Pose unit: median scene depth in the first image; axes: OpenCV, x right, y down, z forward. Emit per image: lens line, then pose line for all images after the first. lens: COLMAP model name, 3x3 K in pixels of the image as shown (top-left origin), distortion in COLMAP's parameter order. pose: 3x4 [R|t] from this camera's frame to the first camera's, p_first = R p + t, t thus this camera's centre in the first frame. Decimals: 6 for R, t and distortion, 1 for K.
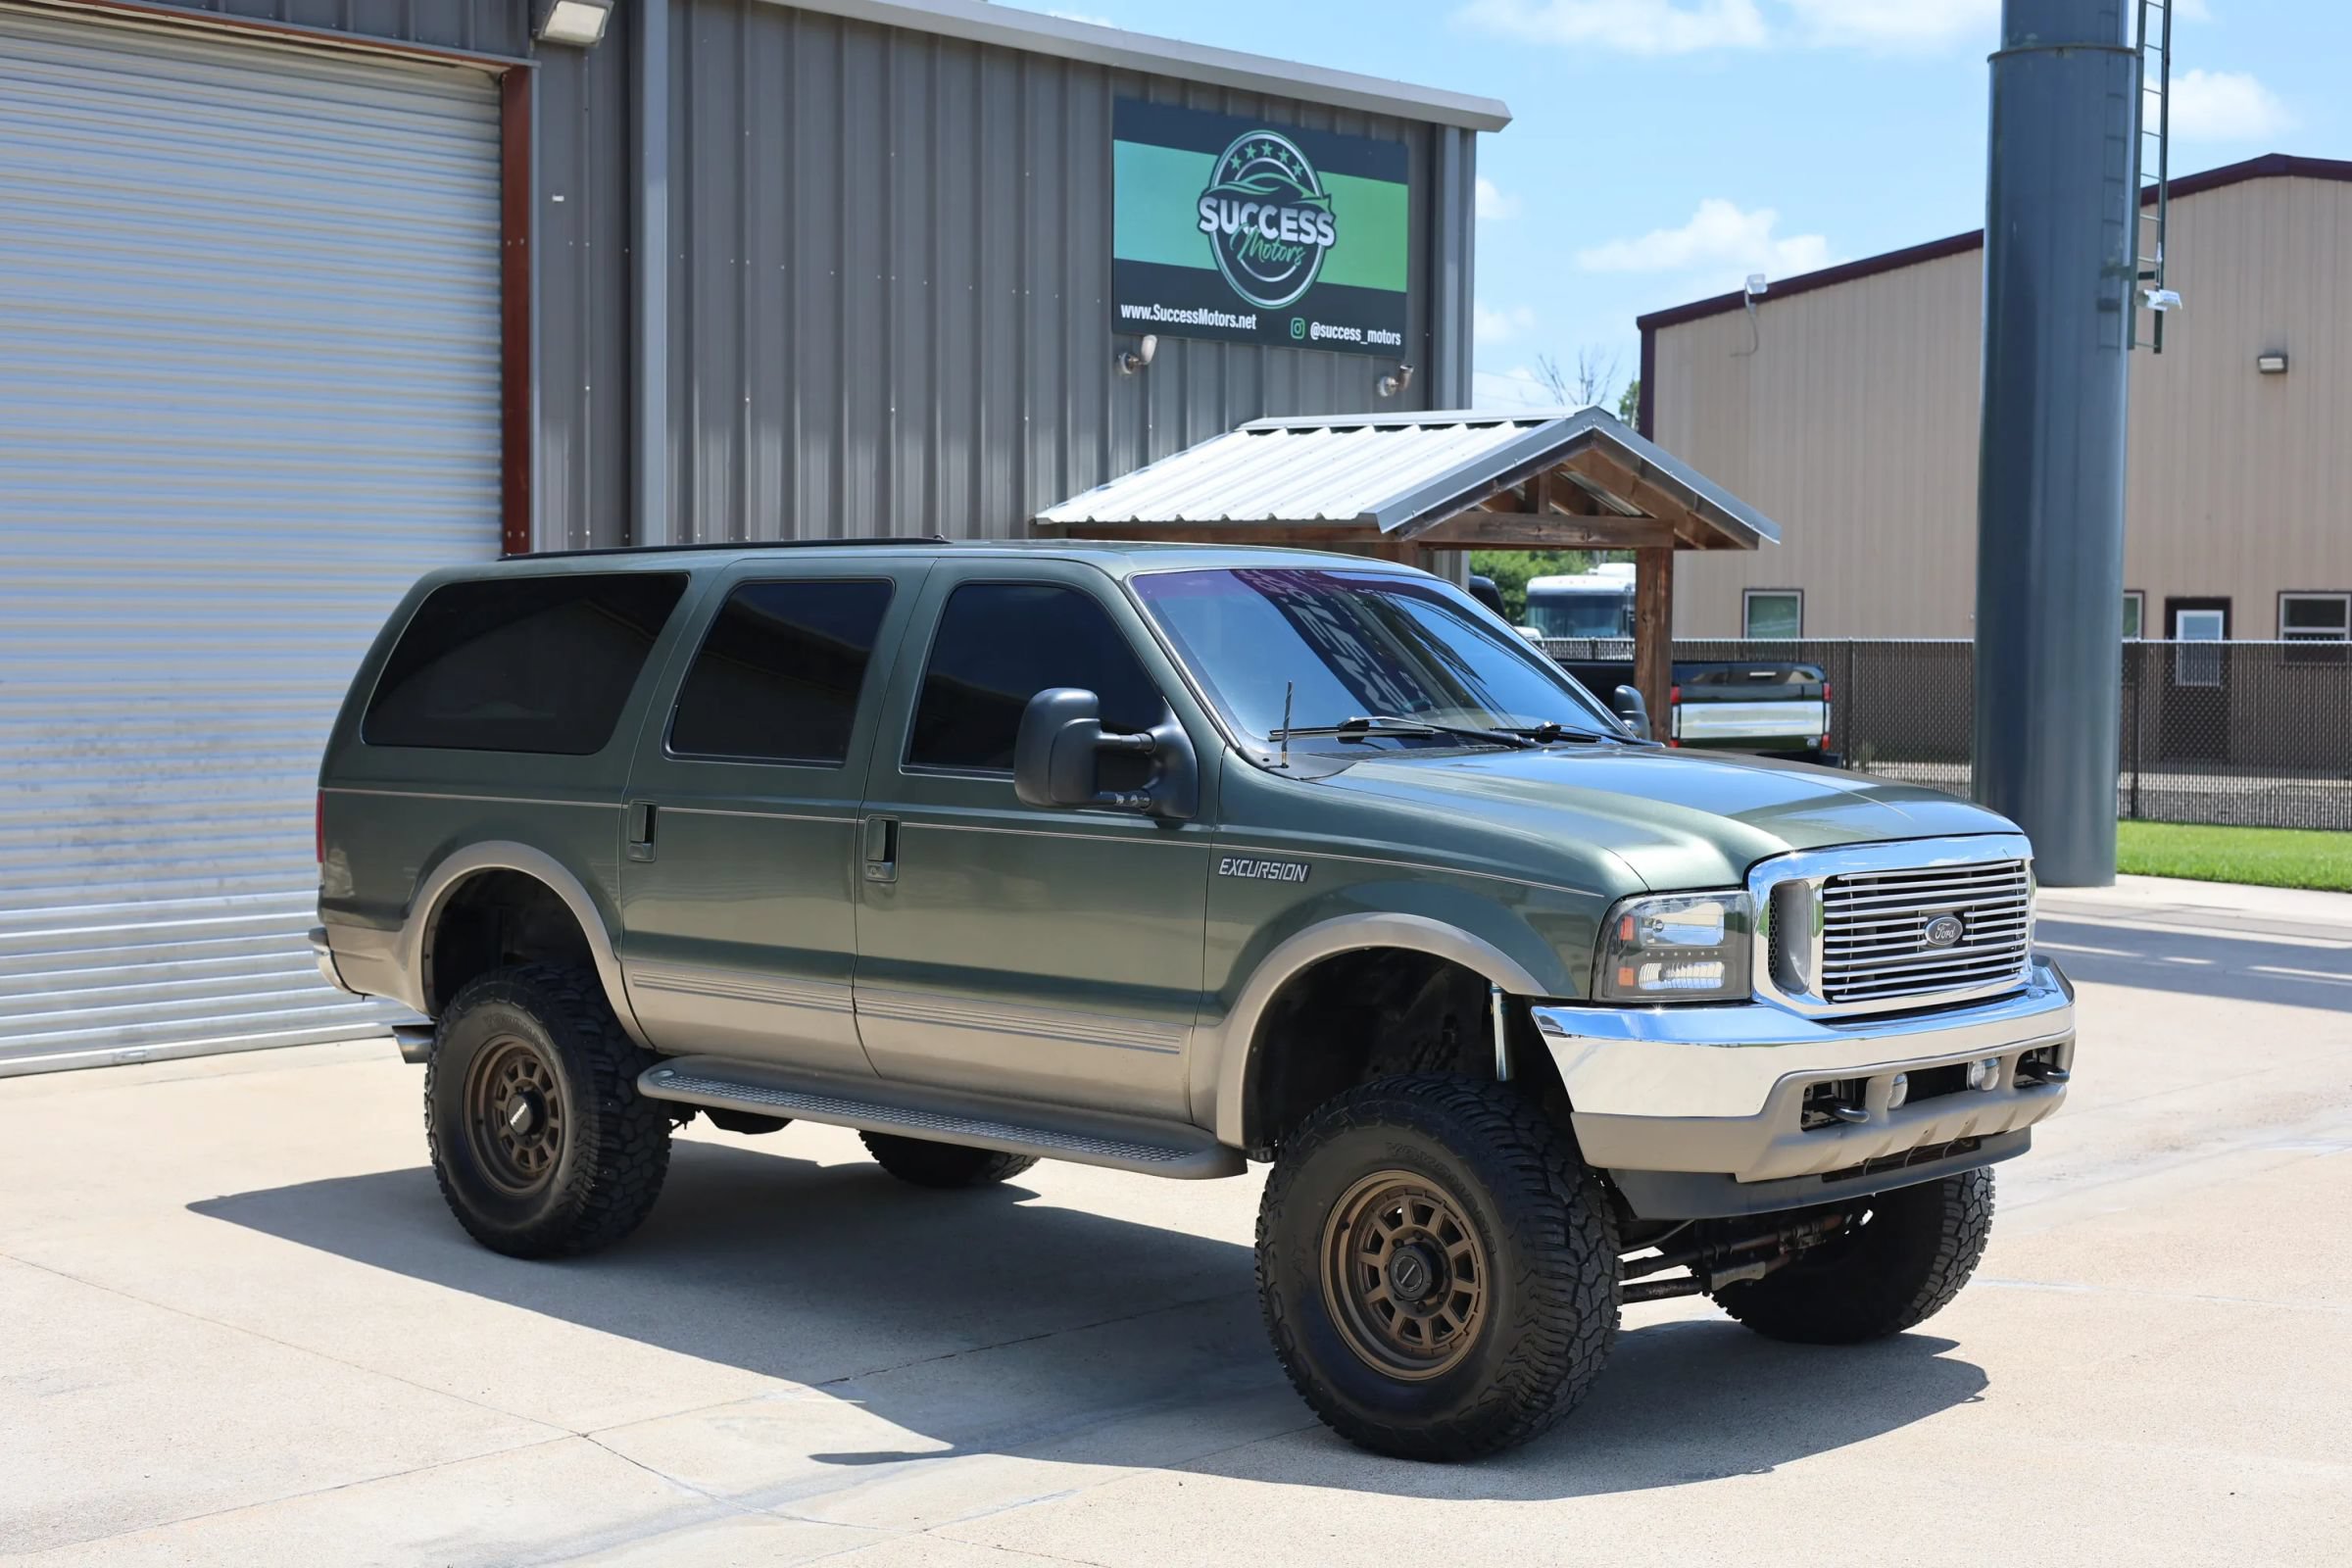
lens RADIAL K [[3303.9, 0, 1176.0], [0, 3303.9, 784.0], [0, 0, 1]] dist [0.086306, -0.347058]
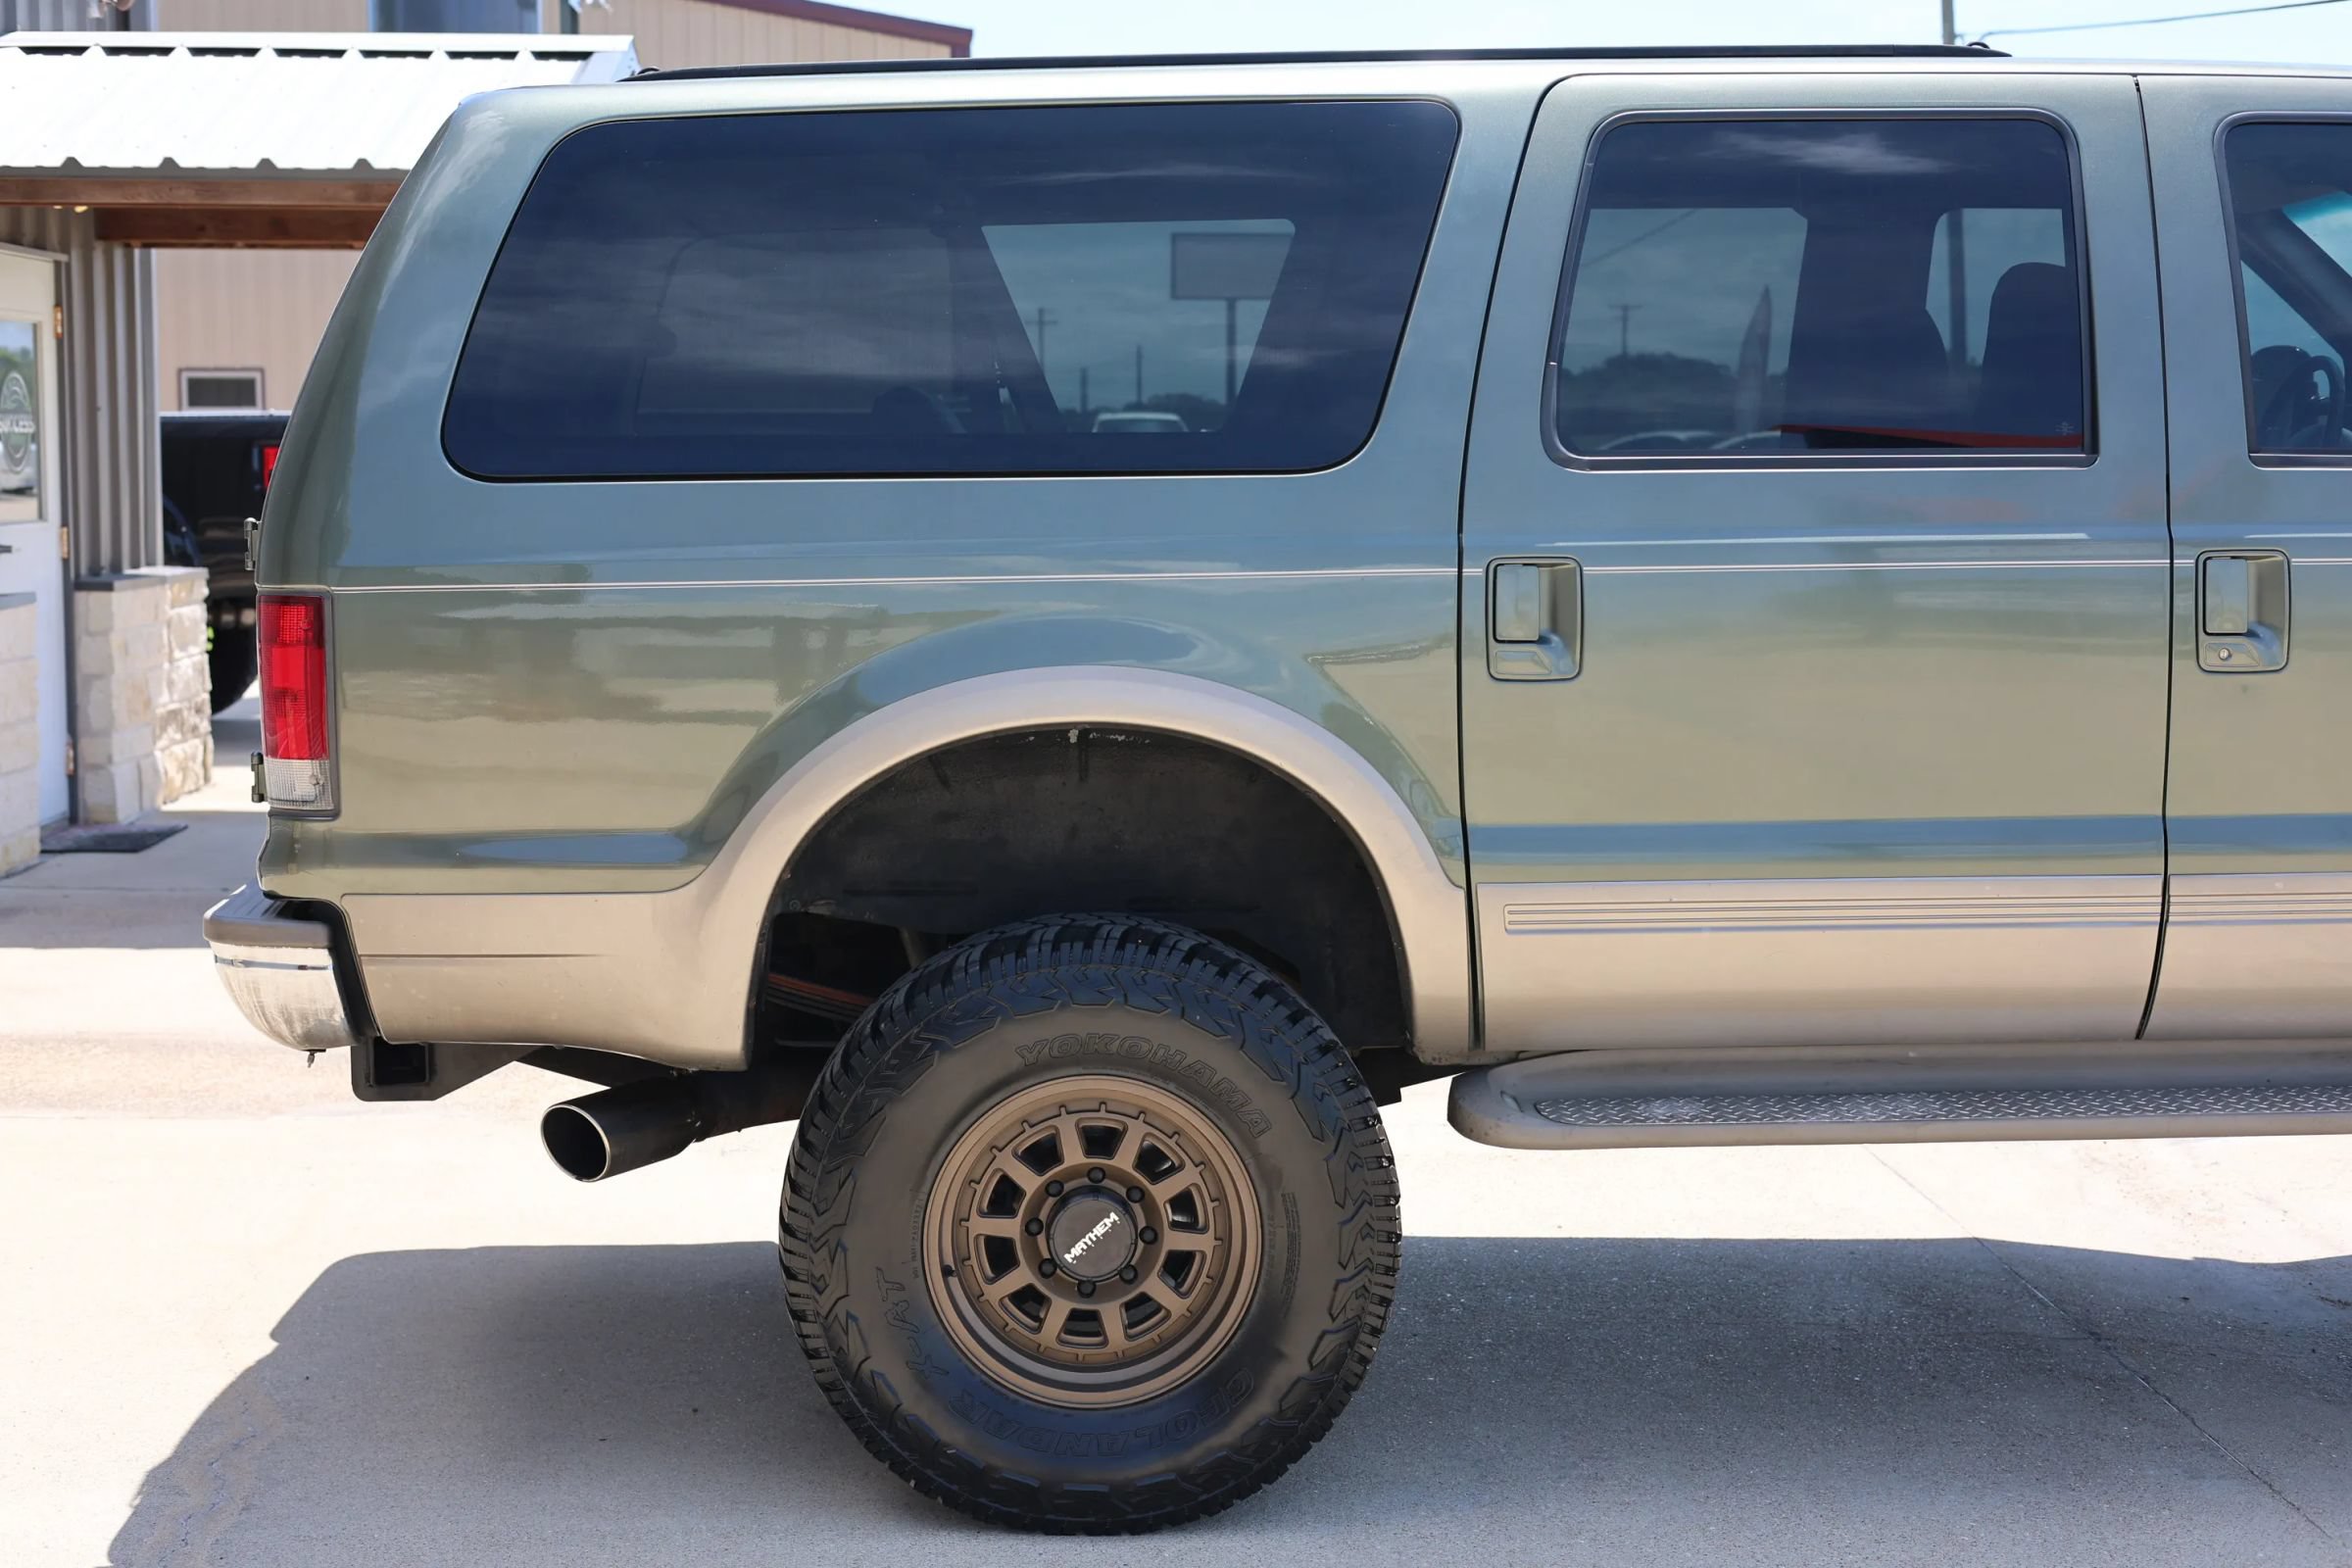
lens RADIAL K [[3303.9, 0, 1176.0], [0, 3303.9, 784.0], [0, 0, 1]] dist [0.086306, -0.347058]
pose [[0.698457, -0.085187, 0.710564, -0.520354], [0.045719, 0.996173, 0.074488, -0.000242], [-0.714191, -0.019540, 0.699679, 0.656160]]
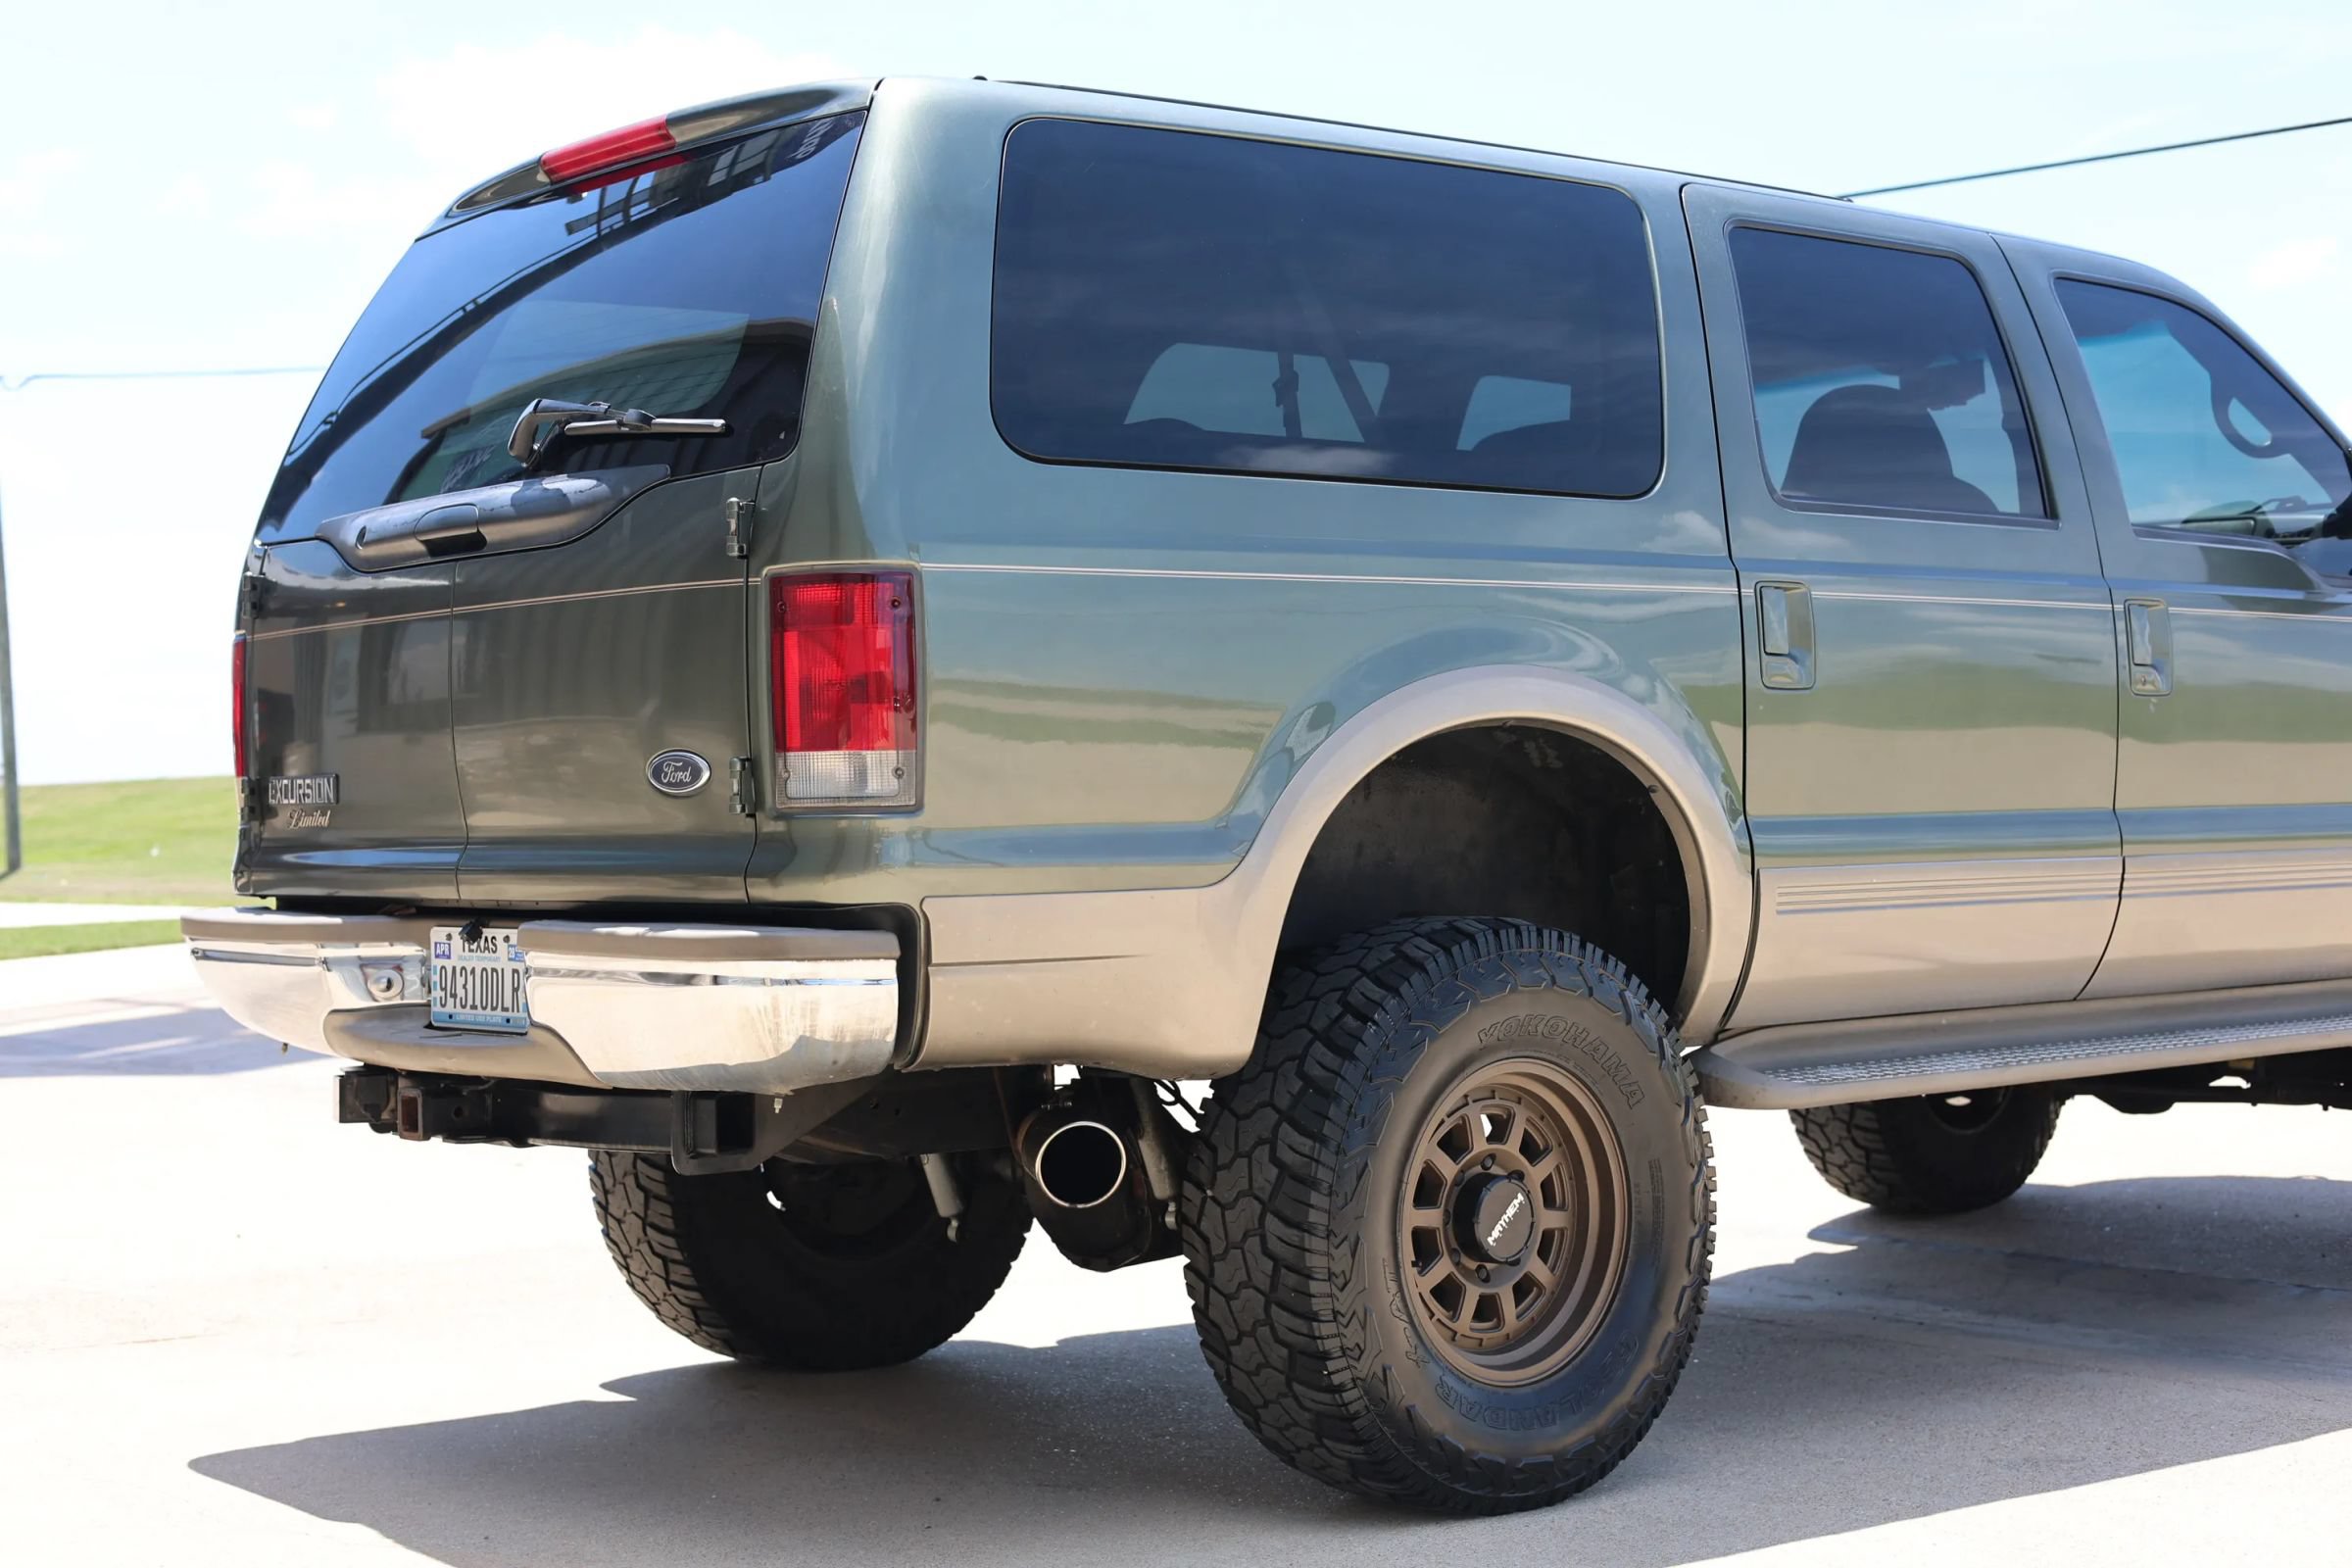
lens RADIAL K [[3303.9, 0, 1176.0], [0, 3303.9, 784.0], [0, 0, 1]] dist [0.086306, -0.347058]
pose [[0.121295, -0.001294, 0.992616, -0.692395], [0.061791, 0.998070, -0.006250, 0.034725], [-0.990691, 0.062093, 0.121141, 0.980850]]
